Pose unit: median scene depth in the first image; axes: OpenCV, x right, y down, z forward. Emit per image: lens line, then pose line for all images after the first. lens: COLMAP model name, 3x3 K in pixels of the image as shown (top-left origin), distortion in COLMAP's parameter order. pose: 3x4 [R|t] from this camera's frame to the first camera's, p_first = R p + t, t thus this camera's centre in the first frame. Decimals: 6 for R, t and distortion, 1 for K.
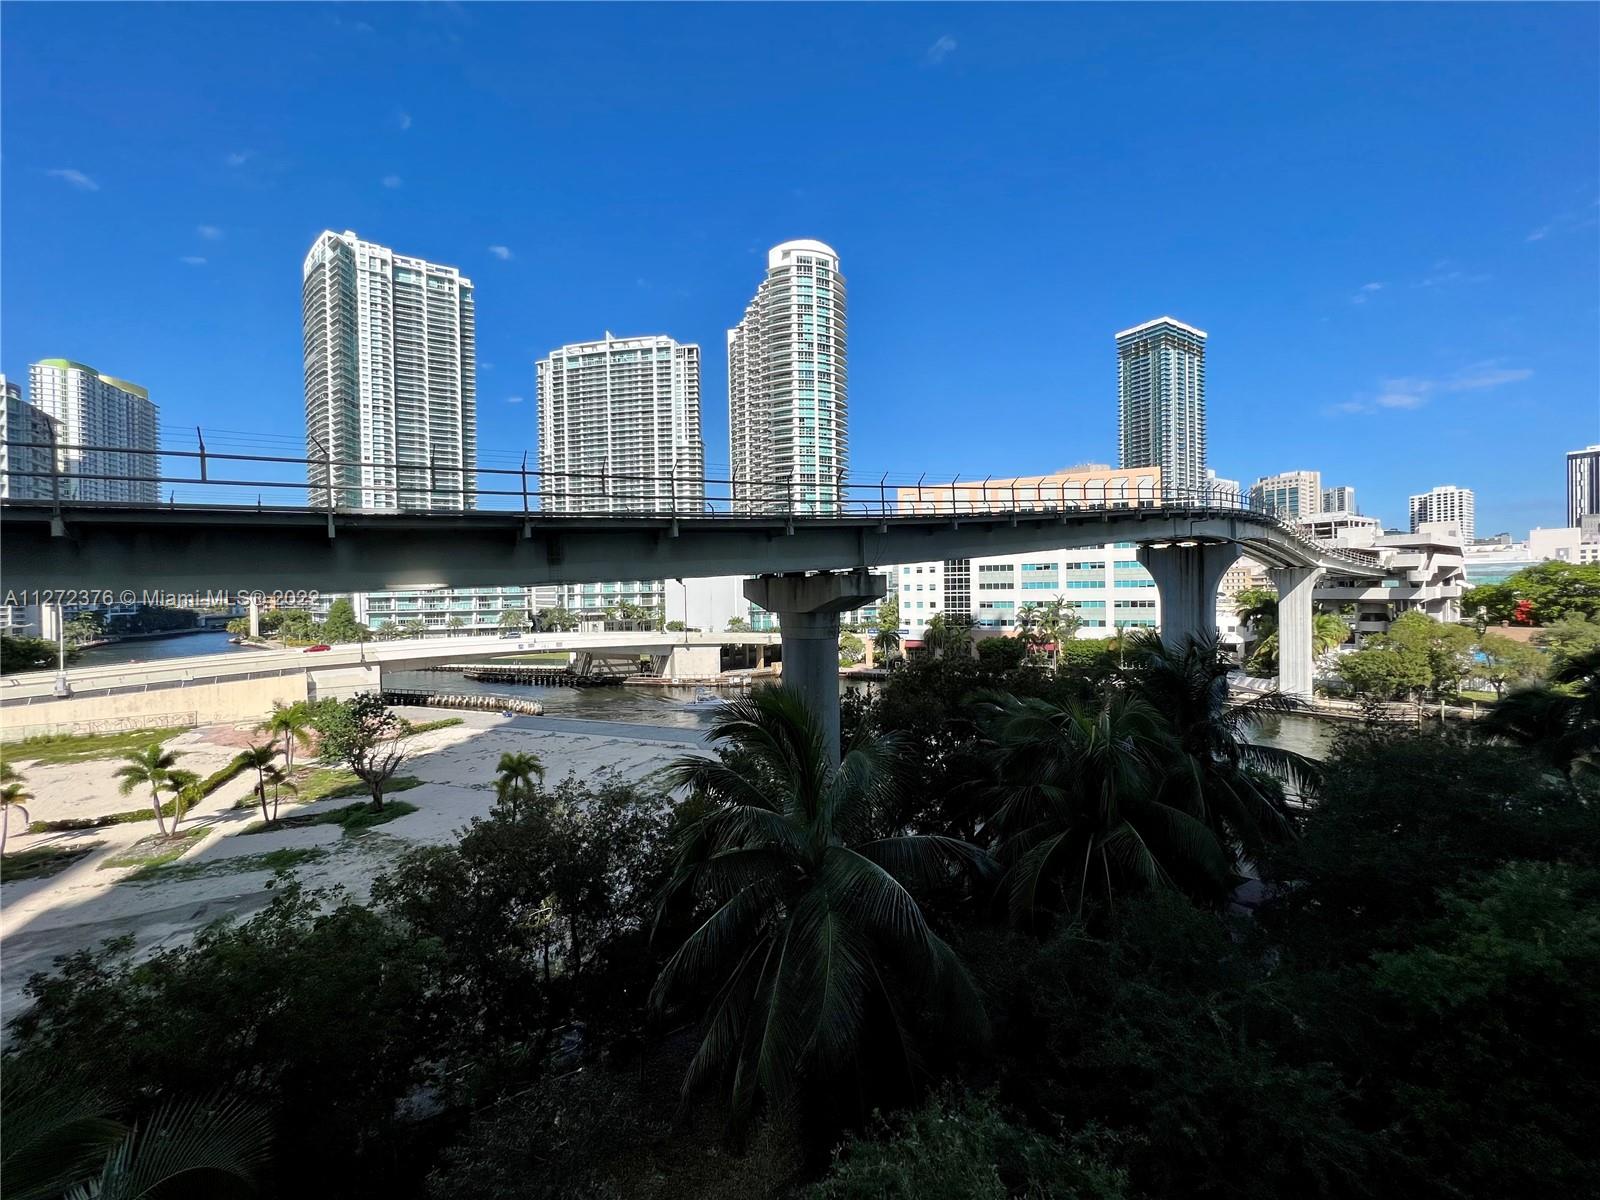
lens RADIAL K [[649.0, 0, 799.7], [0, 649.0, 595.7], [0, 0, 1]] dist [0.002662, -0.000488]
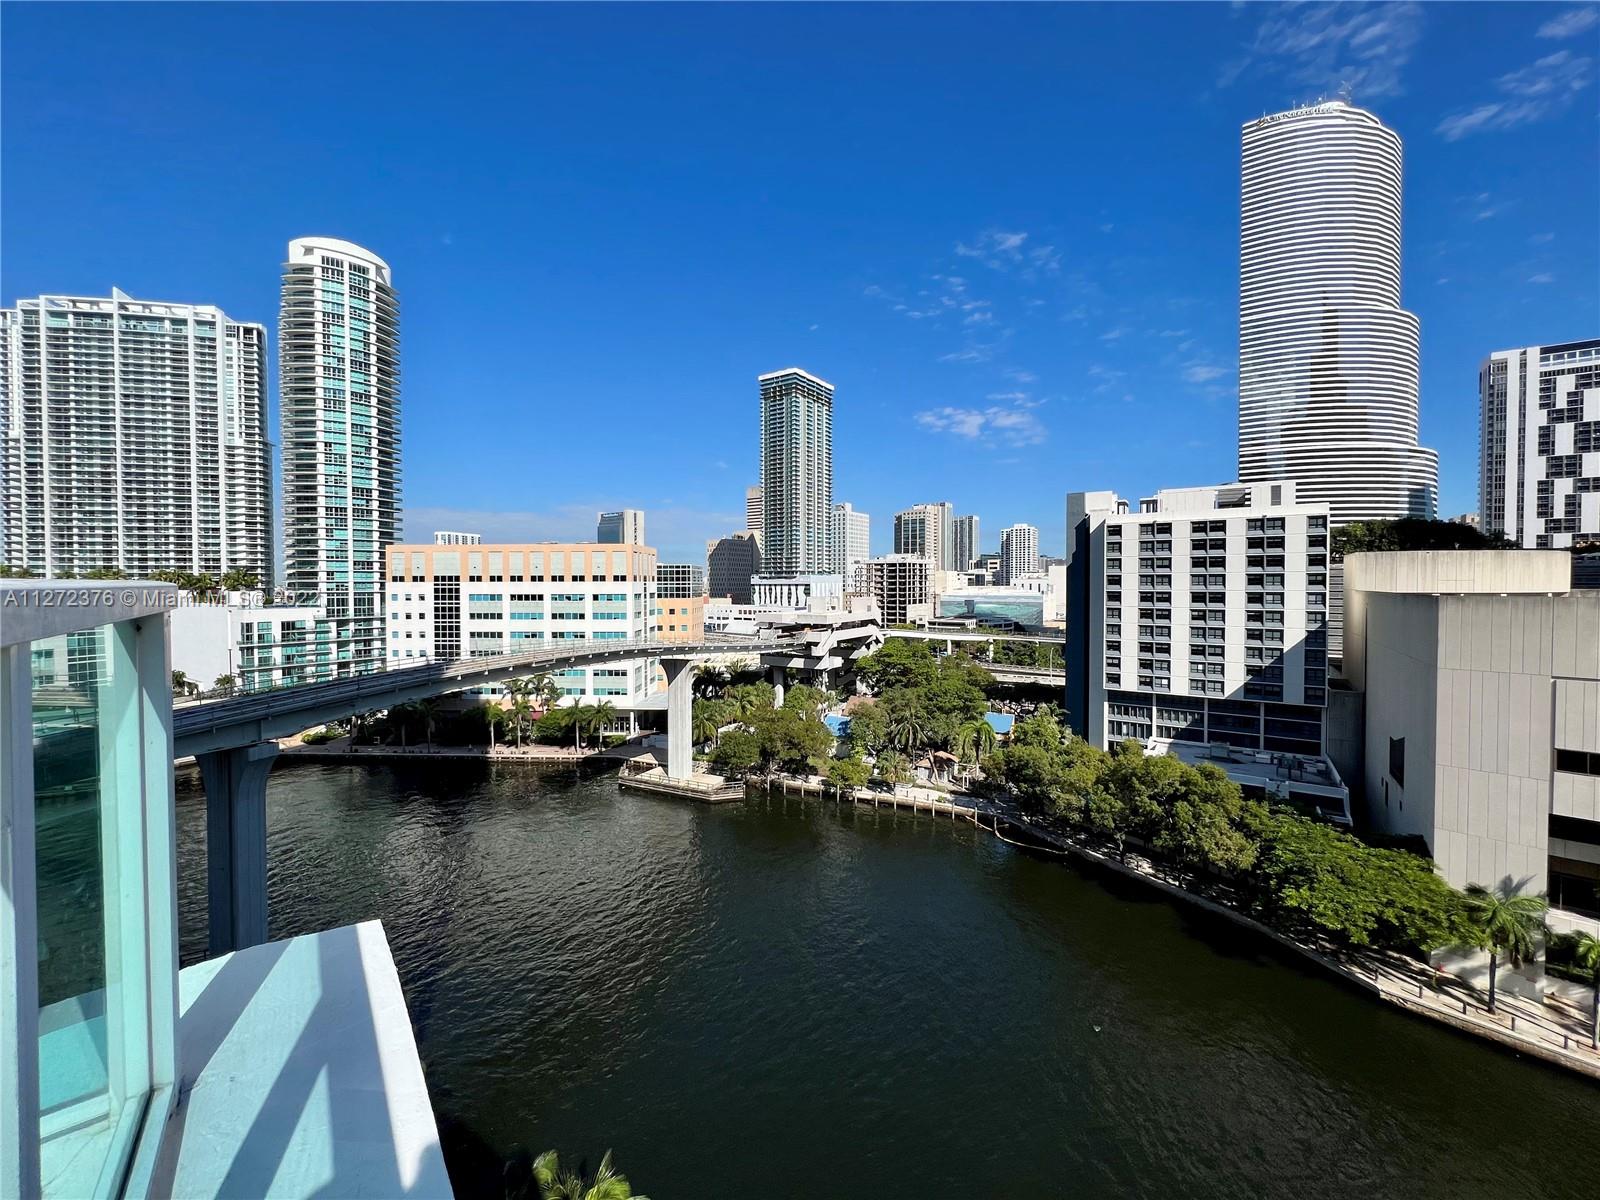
lens RADIAL K [[649.0, 0, 790.6], [0, 649.0, 597.3], [0, 0, 1]] dist [0.002662, -0.000488]
pose [[0.921335, 0.004978, 0.388737, 0.148295], [-0.006068, 0.999980, 0.001576, -0.044404], [-0.388721, -0.003811, 0.921348, -0.029401]]
